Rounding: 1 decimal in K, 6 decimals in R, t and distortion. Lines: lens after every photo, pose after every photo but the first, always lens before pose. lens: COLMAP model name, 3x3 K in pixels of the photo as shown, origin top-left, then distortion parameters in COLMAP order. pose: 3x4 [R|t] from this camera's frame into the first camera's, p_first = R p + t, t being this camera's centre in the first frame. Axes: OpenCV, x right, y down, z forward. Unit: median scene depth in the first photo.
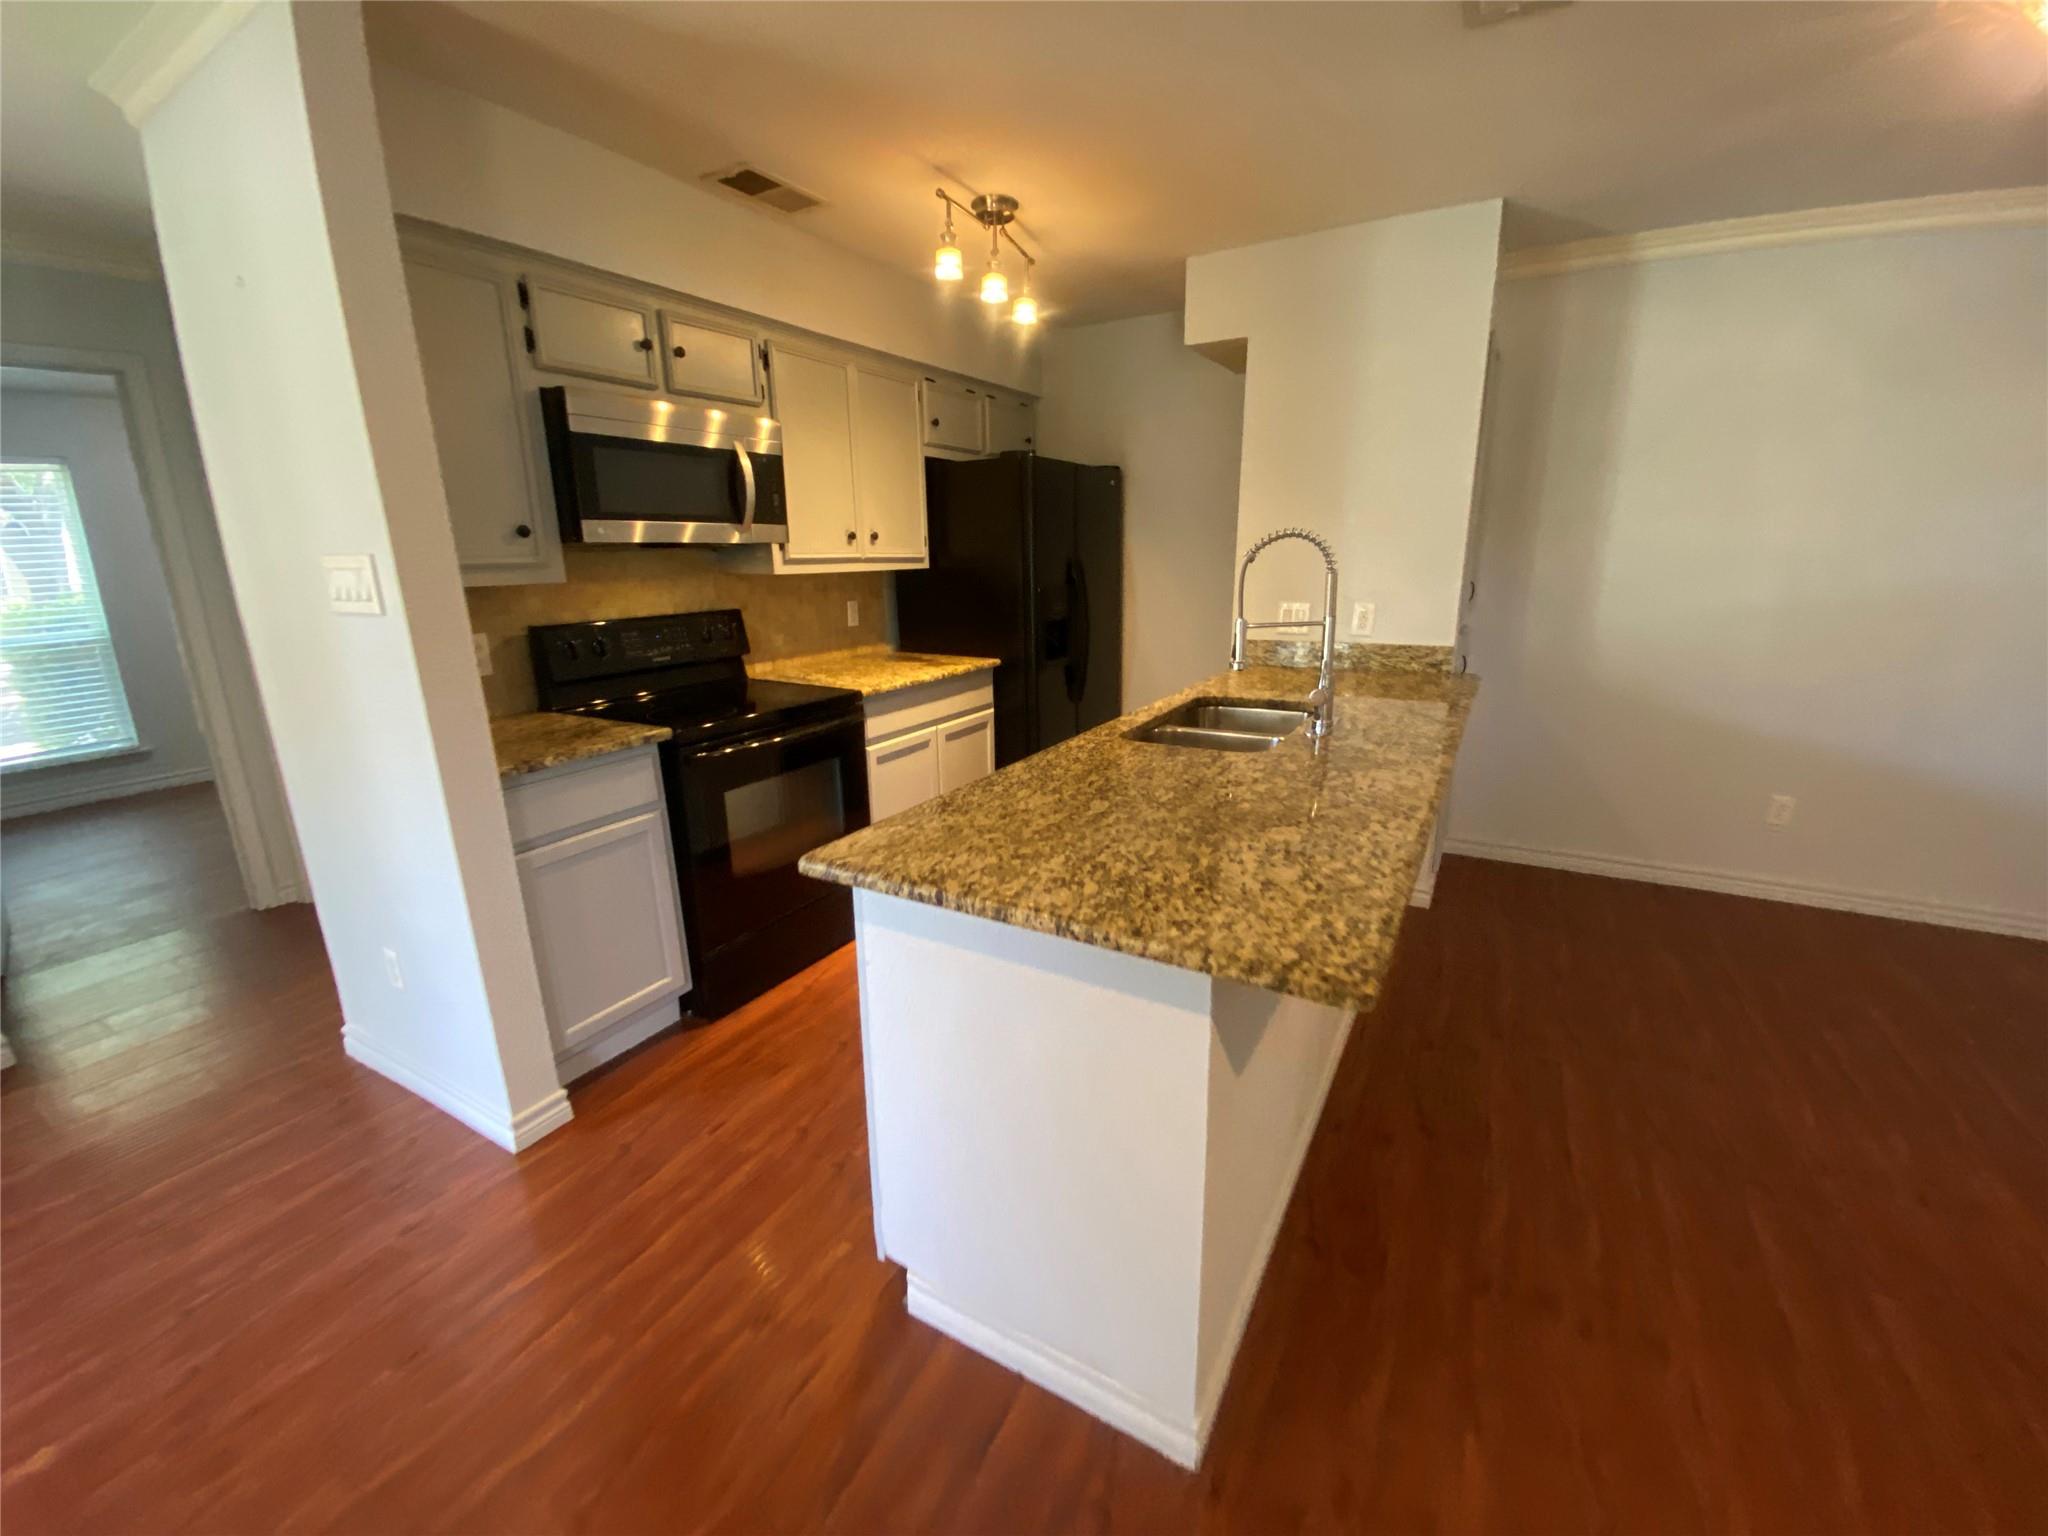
lens RADIAL K [[819.6, 0, 1026.2], [0, 819.6, 772.0], [0, 0, 1]] dist [0.048005, -0.043253]
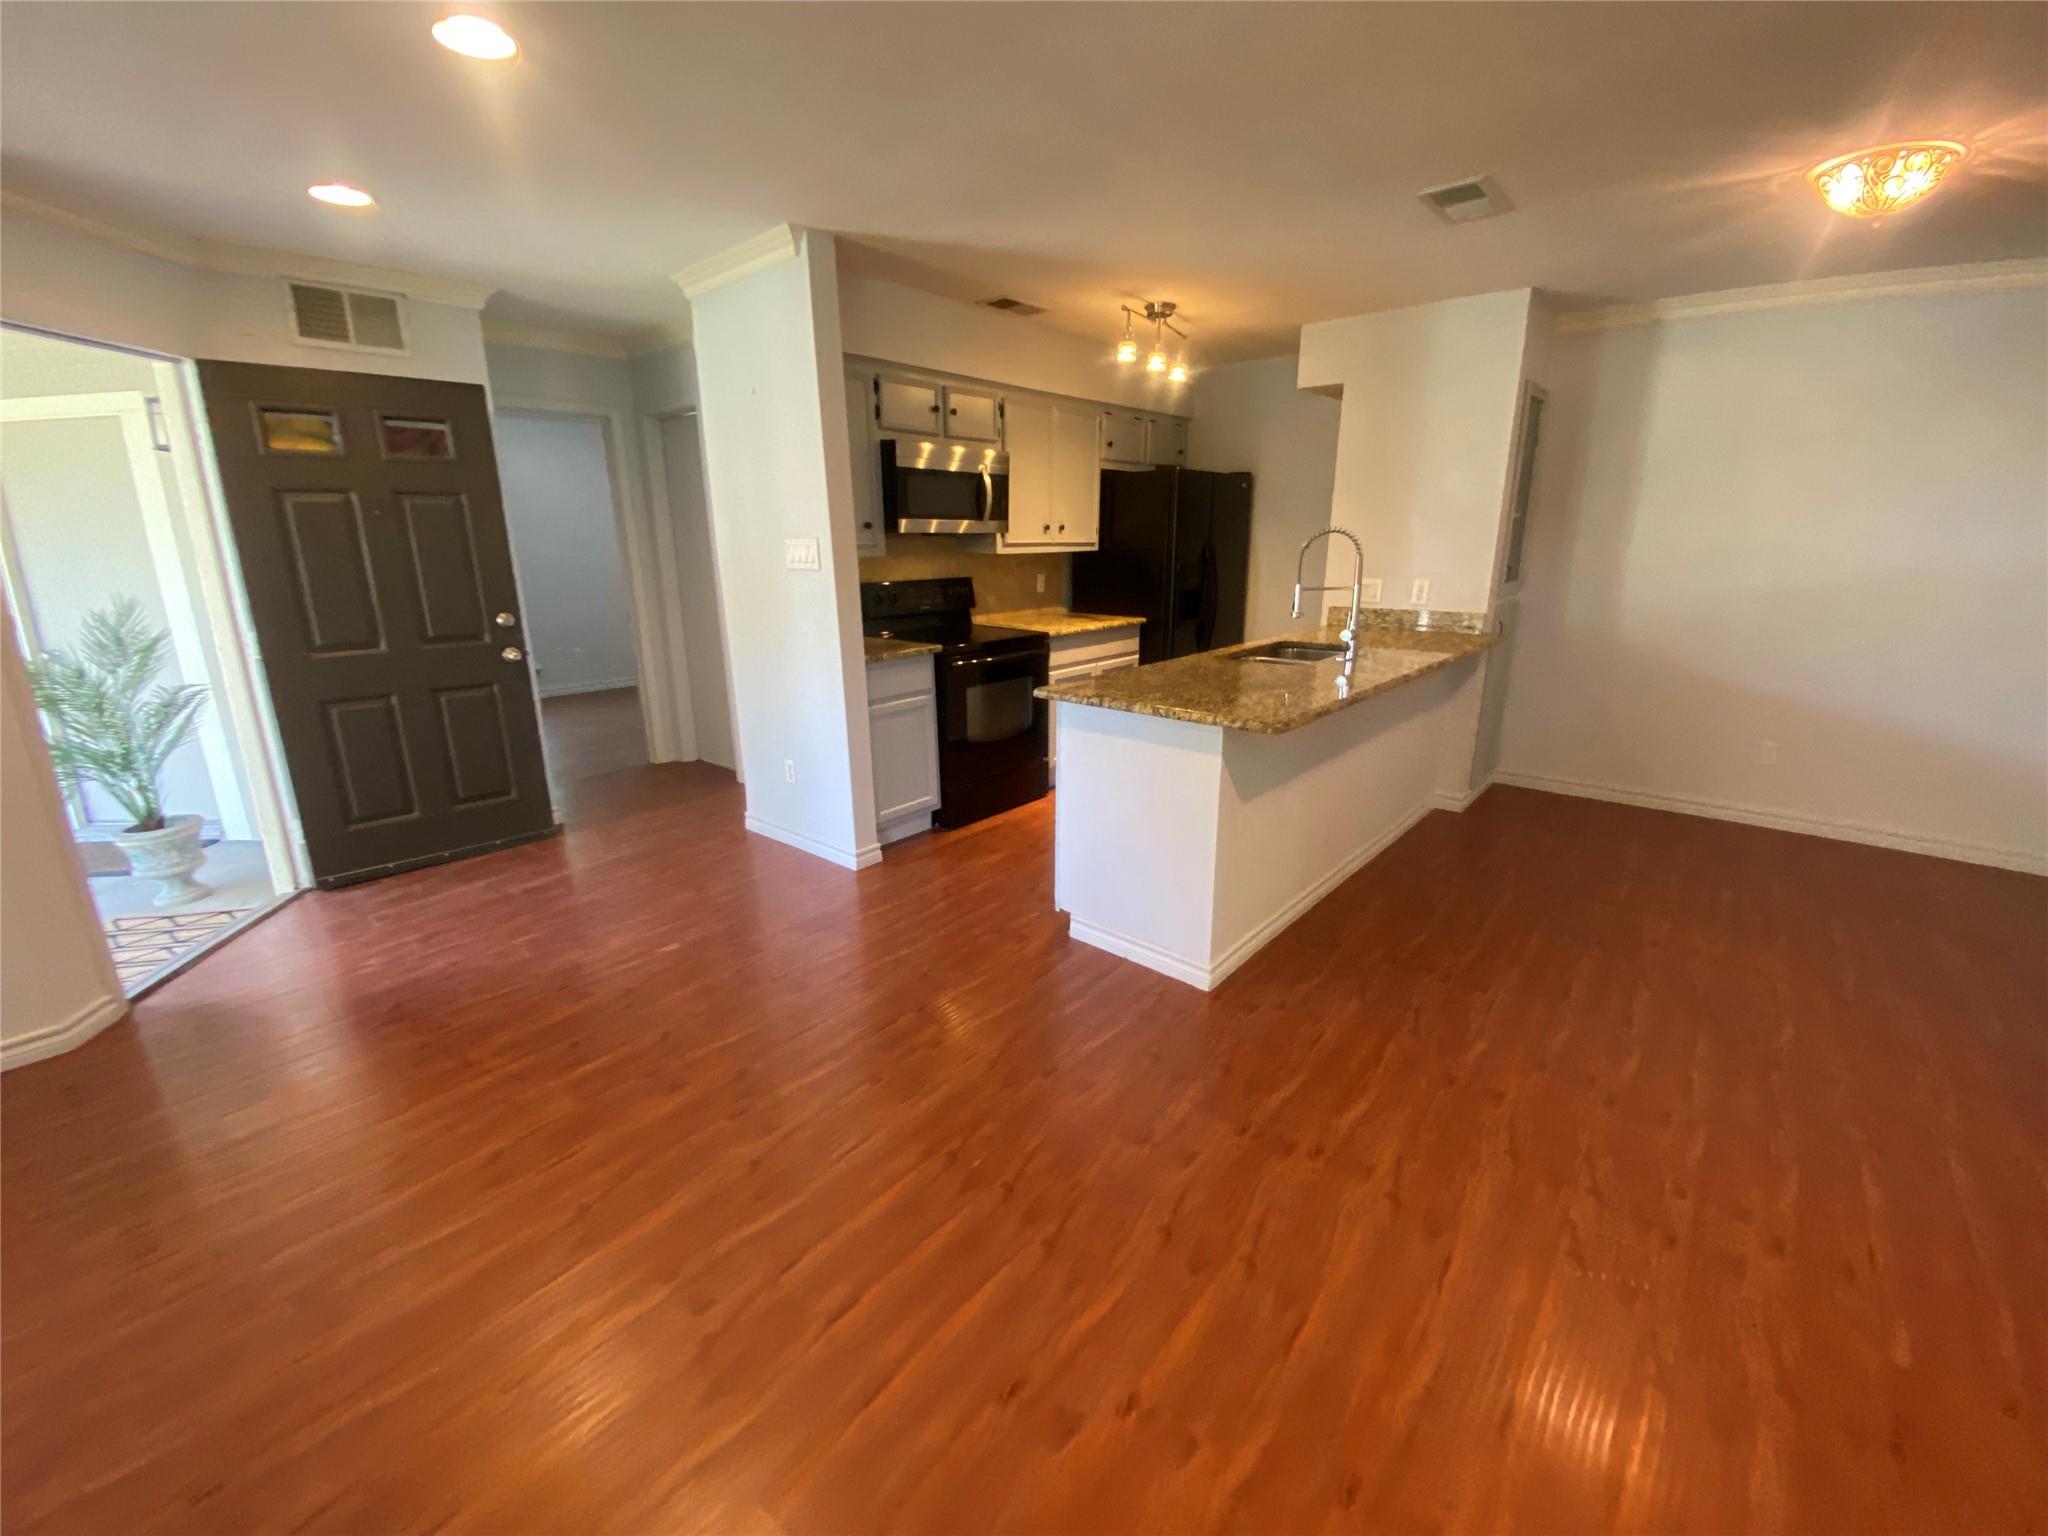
lens RADIAL K [[819.6, 0, 1026.2], [0, 819.6, 772.0], [0, 0, 1]] dist [0.048005, -0.043253]
pose [[0.981969, 0.063057, -0.178213, 0.044871], [-0.059713, 0.997925, 0.024071, 0.134968], [0.179361, -0.012996, 0.983697, -0.534324]]
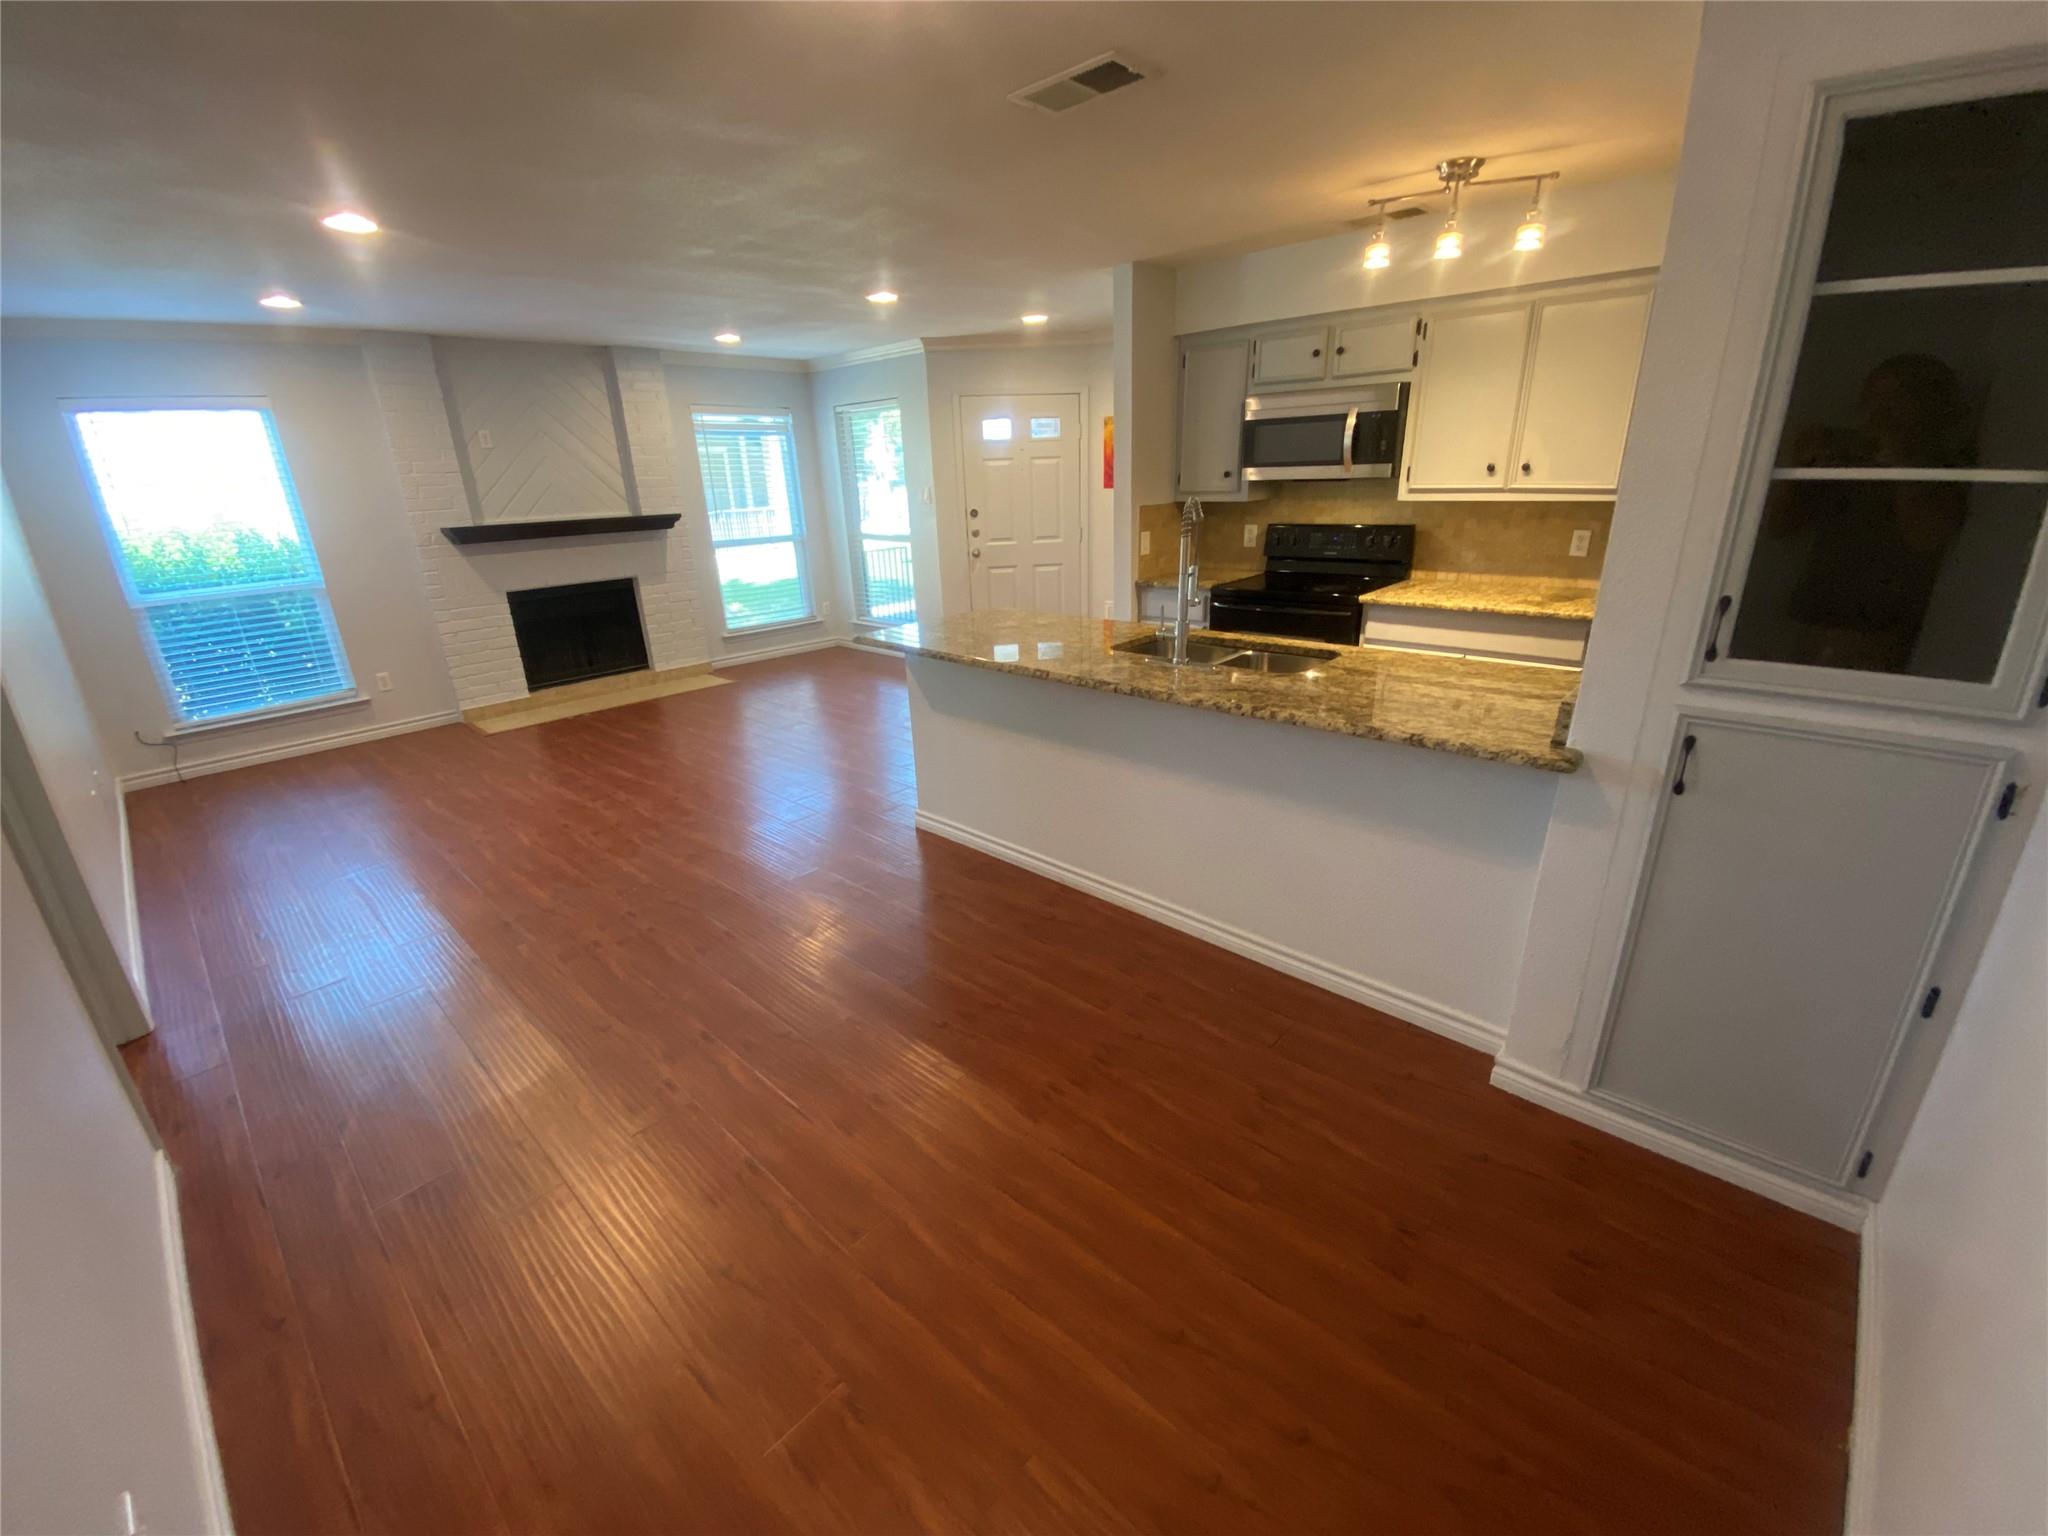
lens RADIAL K [[837.7, 0, 1037.4], [0, 837.7, 785.2], [0, 0, 1]] dist [0.010514, -0.019878]
pose [[-0.217488, 0.369532, -0.903407, 1.352129], [-0.218432, 0.883661, 0.414041, -0.304283], [0.951308, 0.287382, -0.111468, 0.839556]]
